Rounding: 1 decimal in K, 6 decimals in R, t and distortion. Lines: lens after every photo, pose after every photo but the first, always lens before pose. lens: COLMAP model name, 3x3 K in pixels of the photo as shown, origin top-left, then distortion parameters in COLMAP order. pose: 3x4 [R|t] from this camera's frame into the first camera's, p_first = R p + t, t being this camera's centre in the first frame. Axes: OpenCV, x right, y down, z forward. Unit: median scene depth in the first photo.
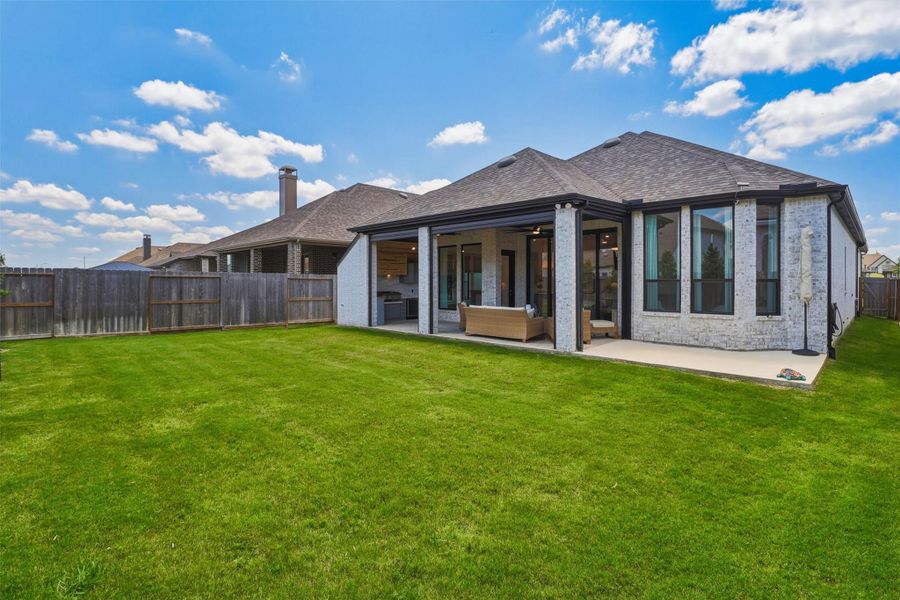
lens RADIAL K [[446.6, 0, 445.7], [0, 446.6, 293.5], [0, 0, 1]] dist [0.004865, -0.013283]
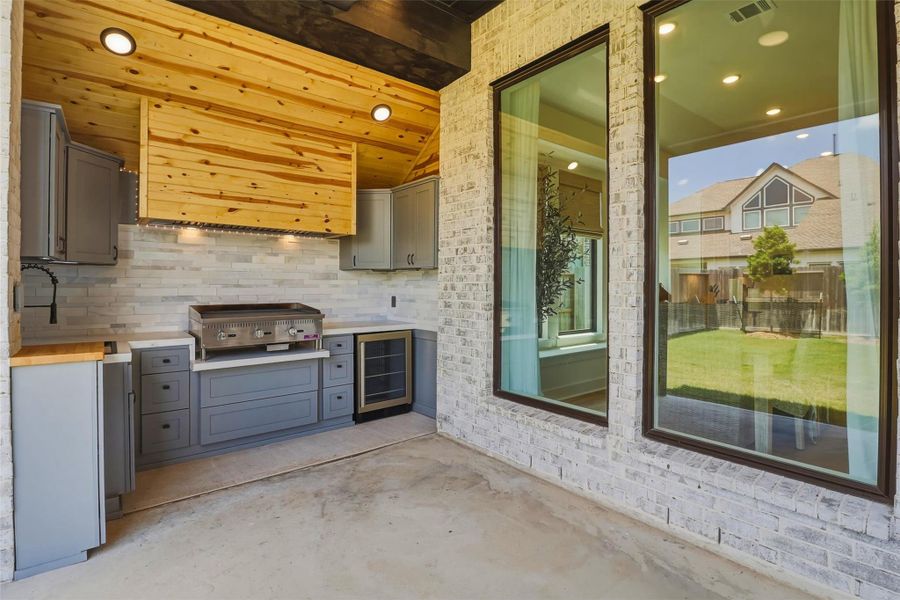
lens RADIAL K [[446.6, 0, 454.2], [0, 446.6, 285.1], [0, 0, 1]] dist [0.004865, -0.013283]
pose [[0.993139, 0.005808, -0.116799, -0.011976], [-0.009063, 0.999585, -0.027354, -0.012166], [0.116592, 0.028225, 0.992779, 1.019343]]
